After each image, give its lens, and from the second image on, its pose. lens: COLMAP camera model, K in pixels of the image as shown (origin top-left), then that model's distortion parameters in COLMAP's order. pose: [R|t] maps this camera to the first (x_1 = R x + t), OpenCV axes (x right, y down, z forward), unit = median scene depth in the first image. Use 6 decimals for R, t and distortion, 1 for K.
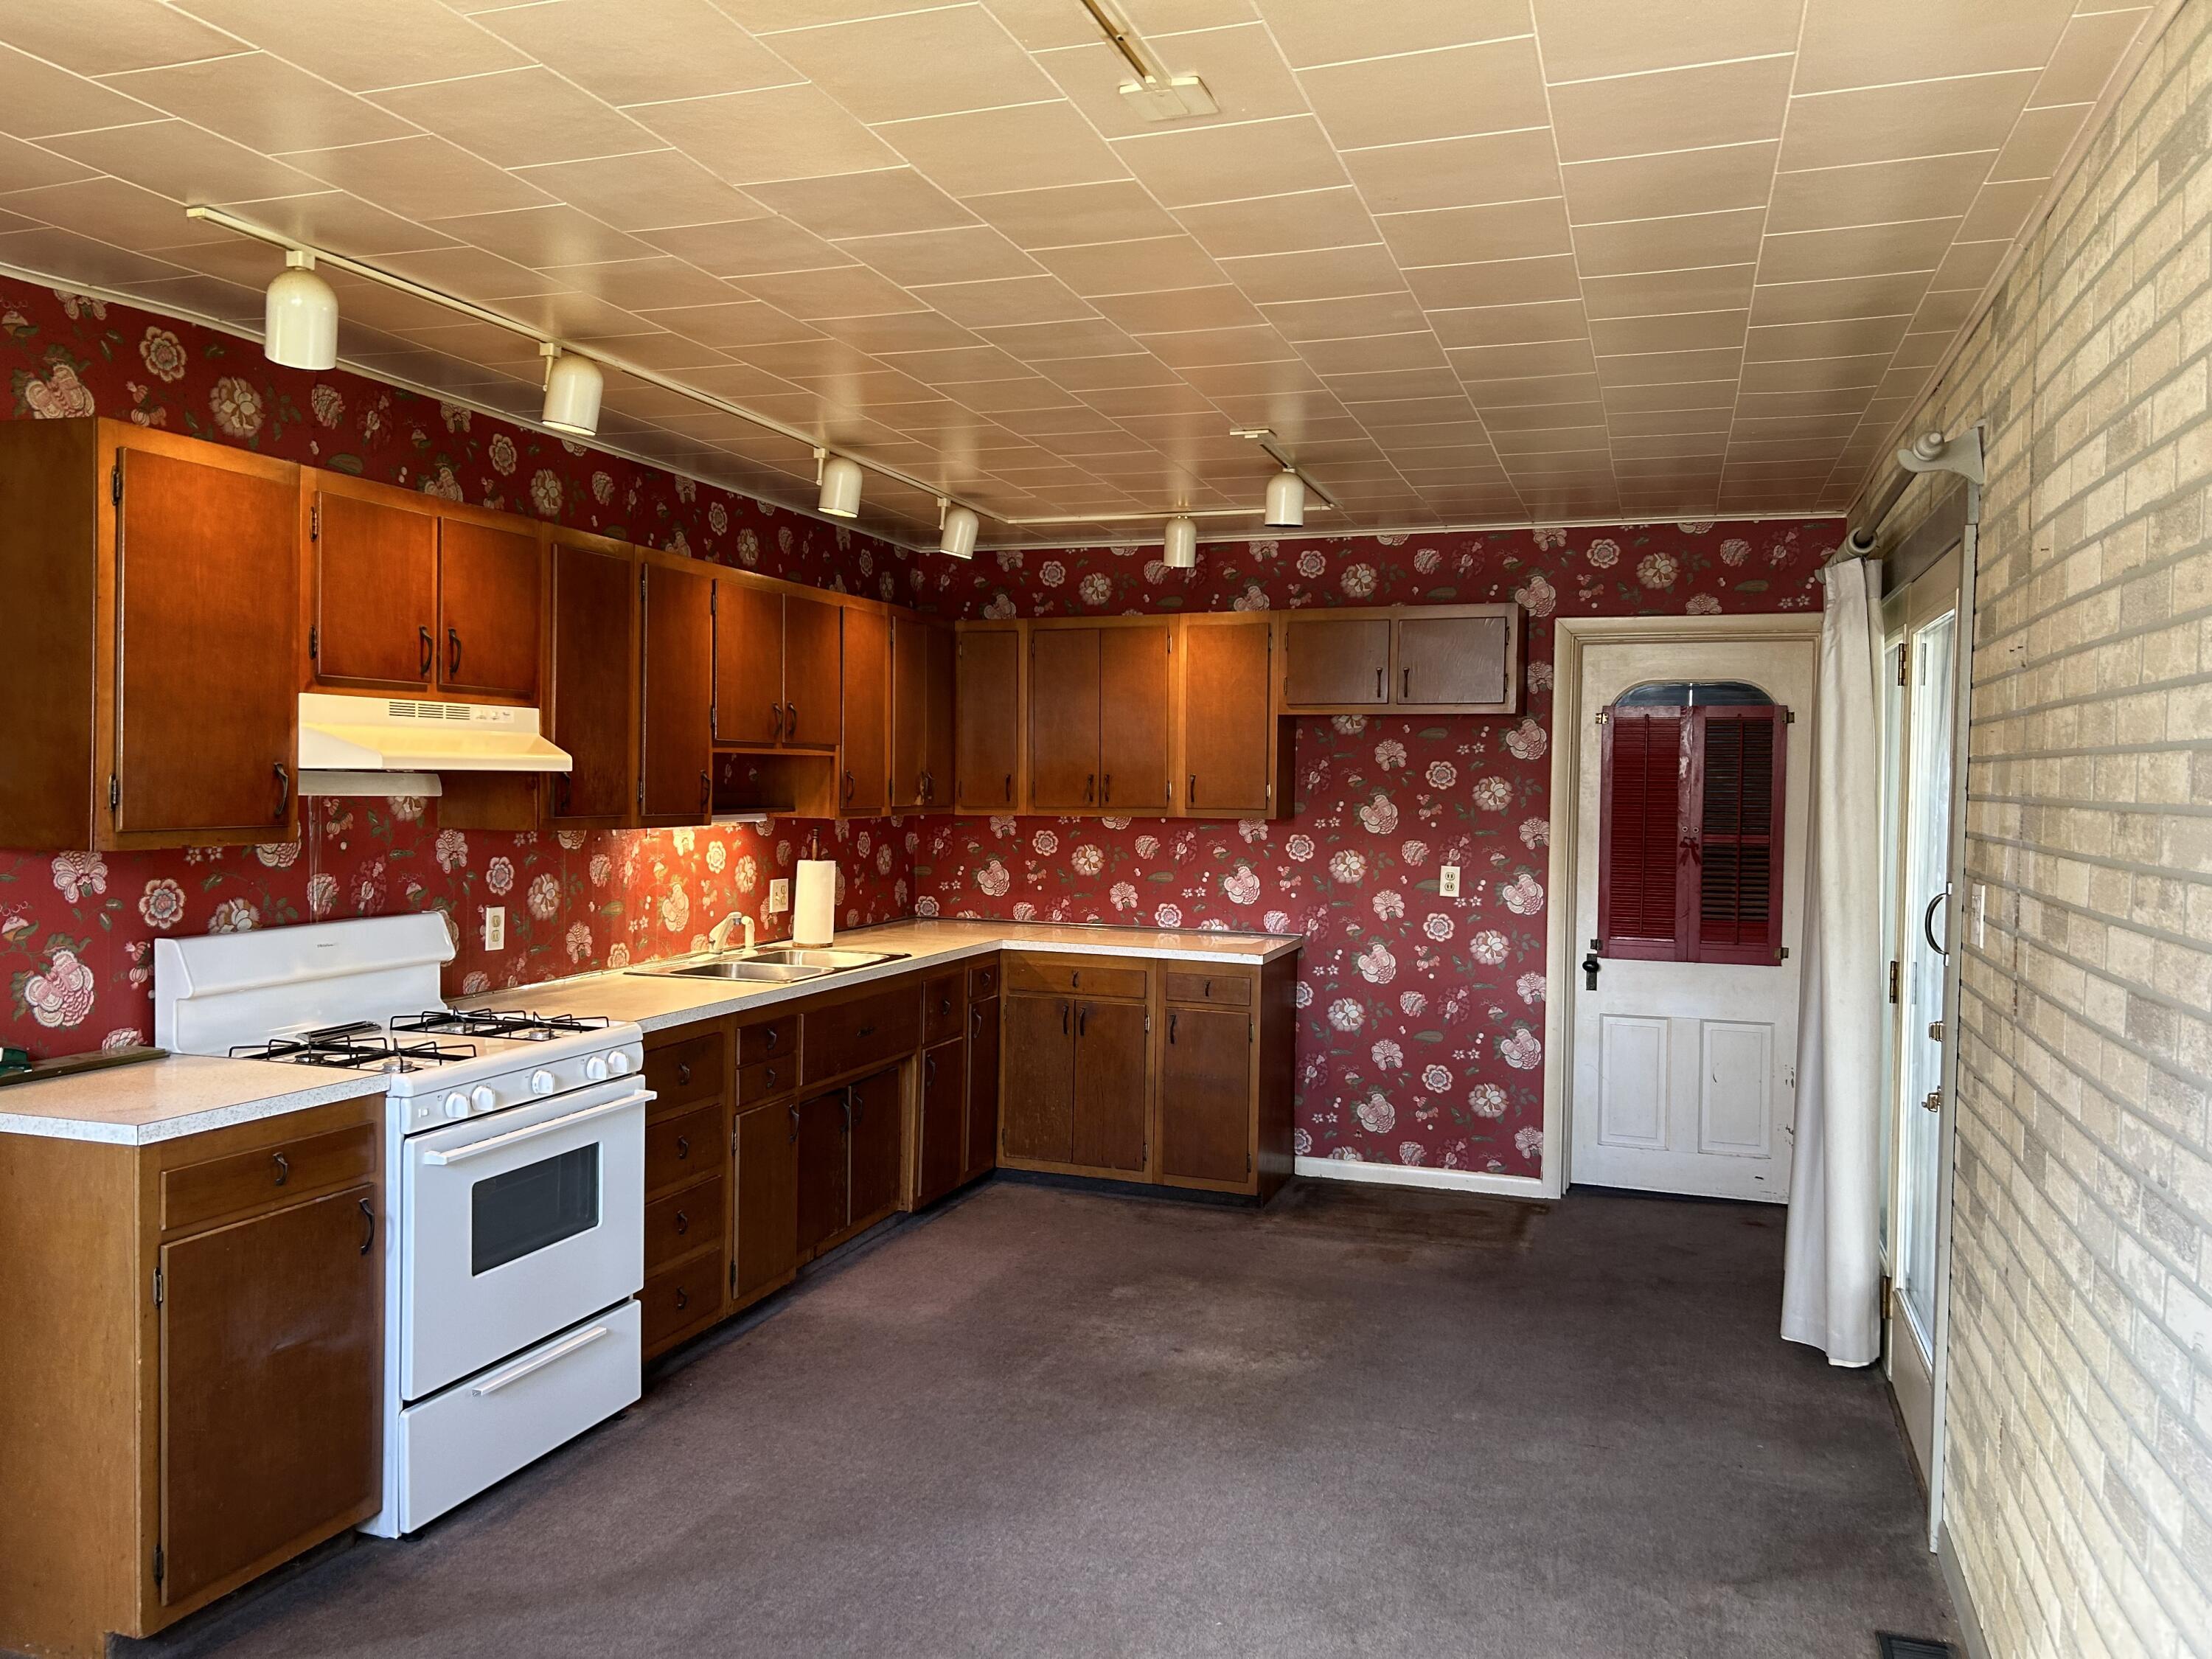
lens RADIAL K [[1670.9, 0, 1104.8], [0, 1670.9, 793.7], [0, 0, 1]] dist [0.574384, -0.445899]
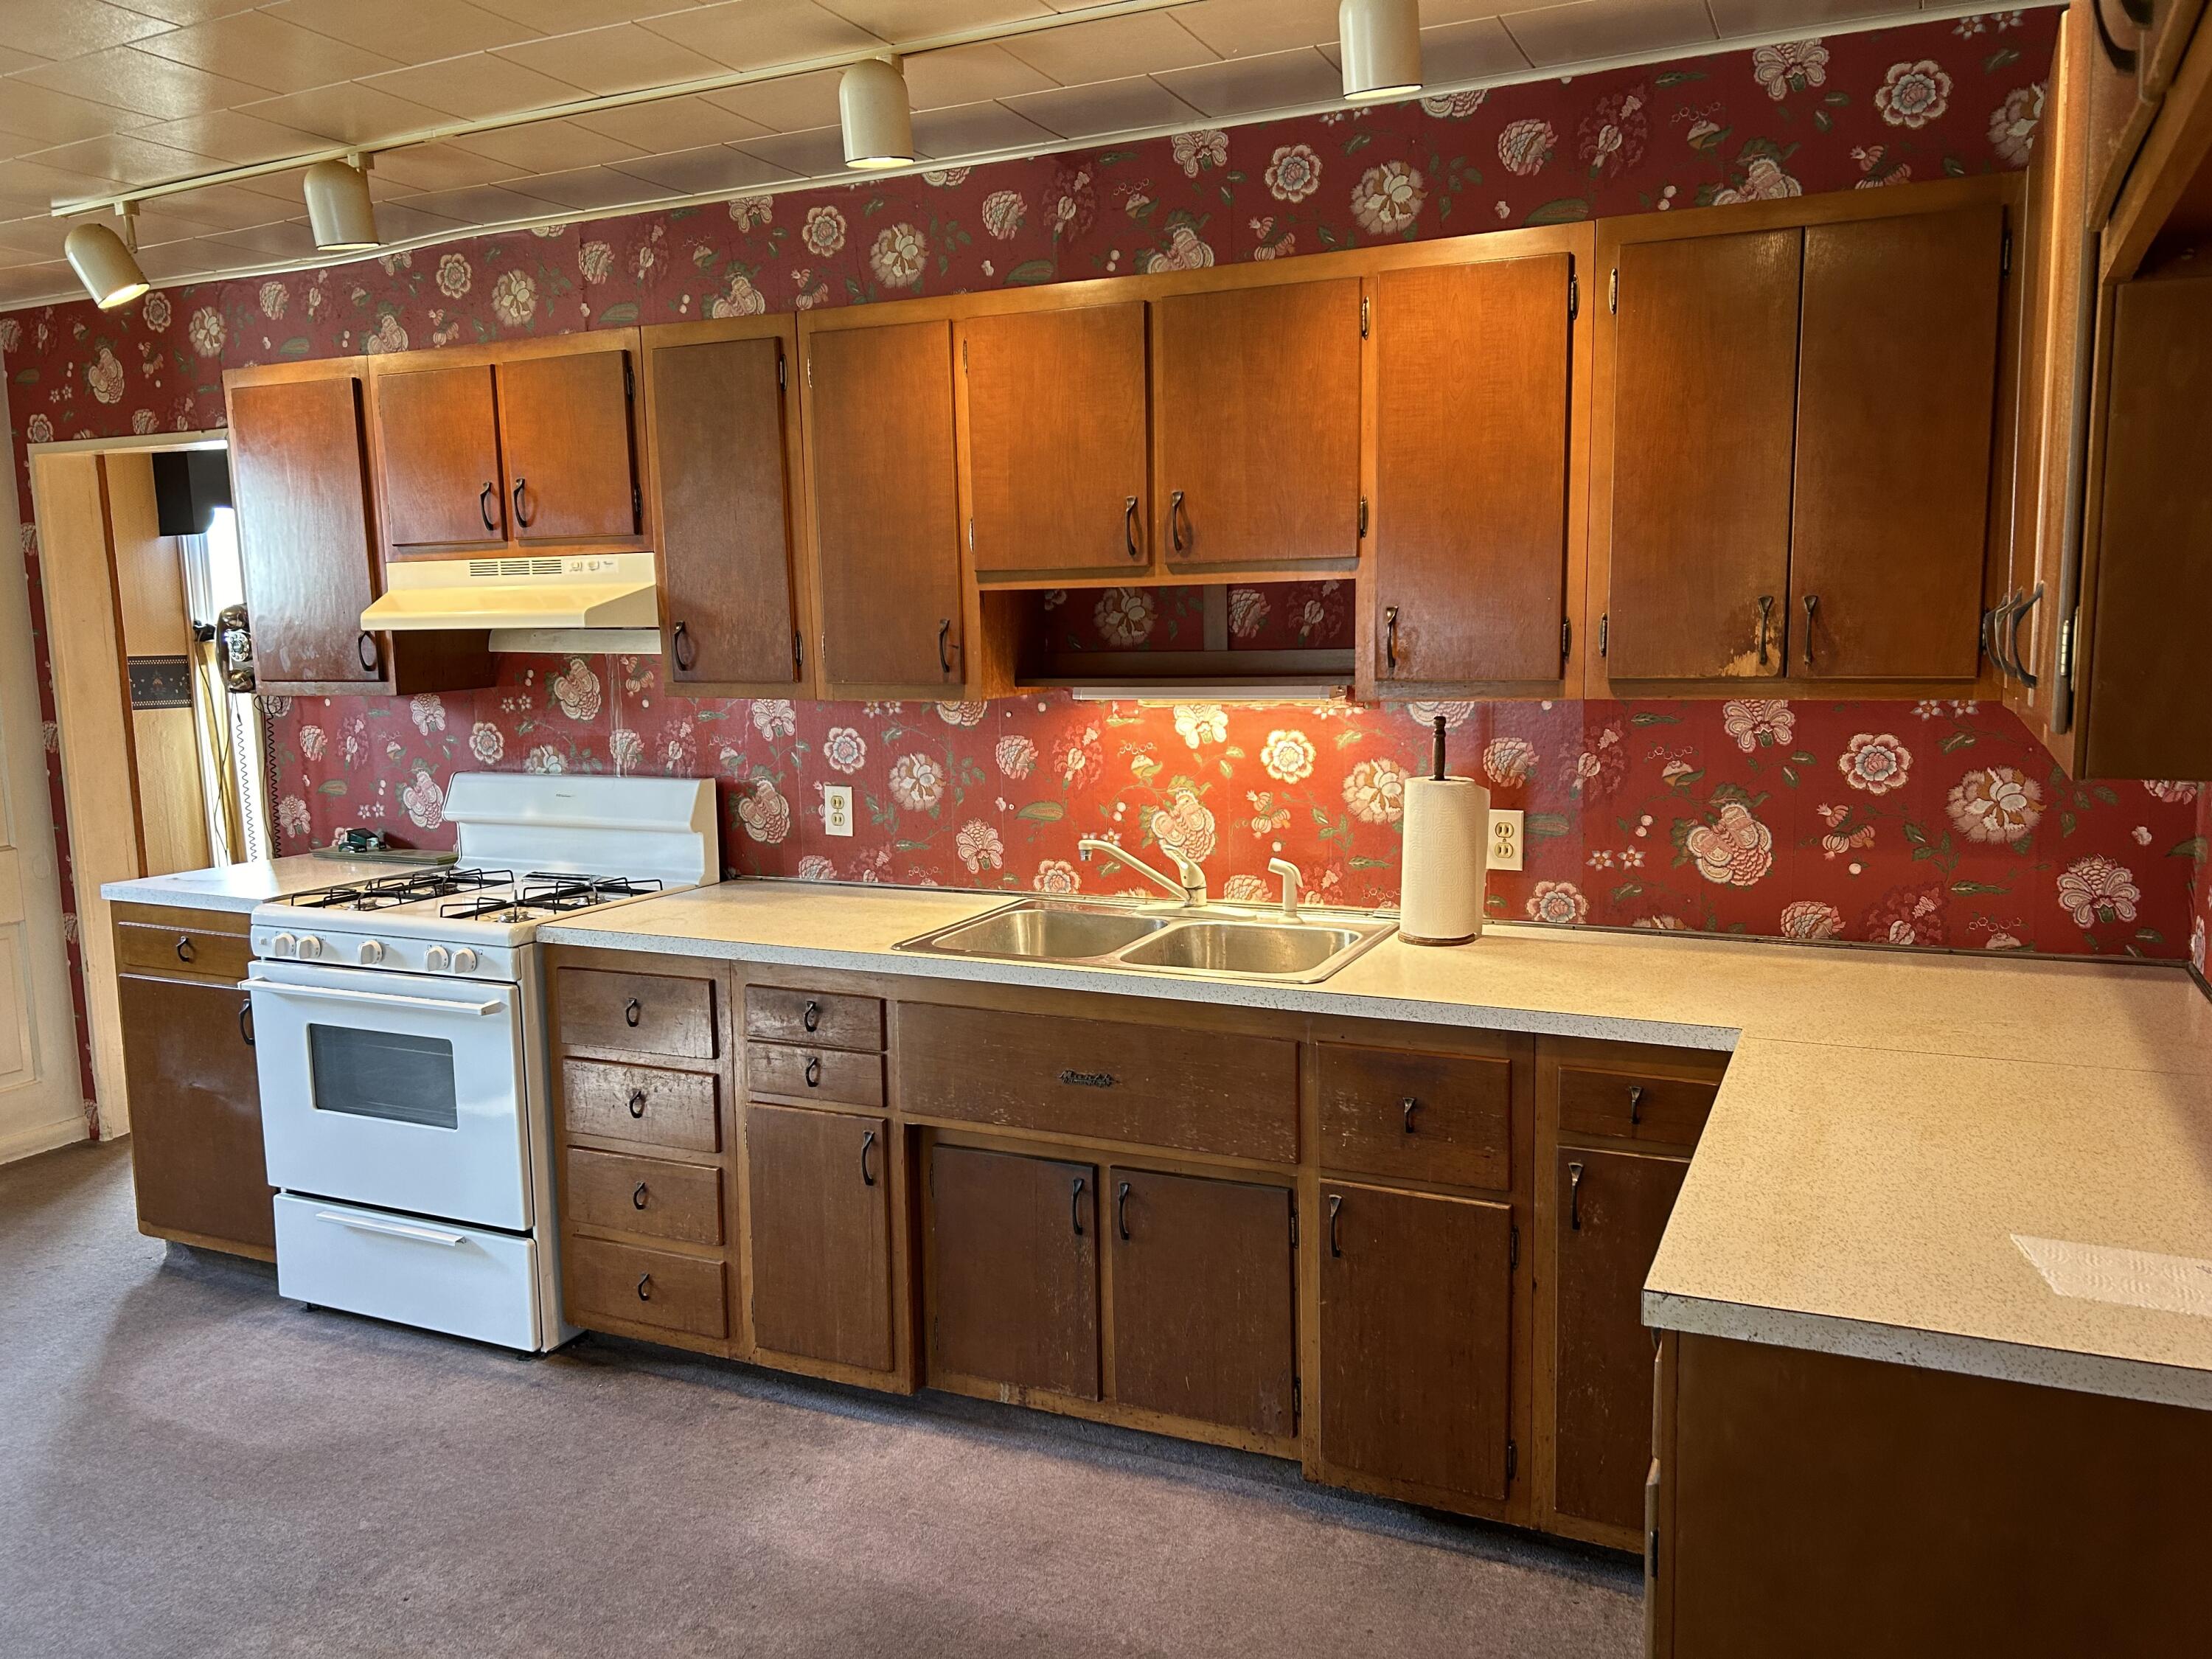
lens RADIAL K [[1564.8, 0, 1106.0], [0, 1564.8, 829.5], [0, 0, 1]] dist [0.066156, -0.072941]
pose [[-0.054297, 0.123991, -0.990797, 0.393405], [0.006780, 0.992283, 0.123806, -0.007787], [0.998502, 0.000004, -0.054718, 1.149077]]
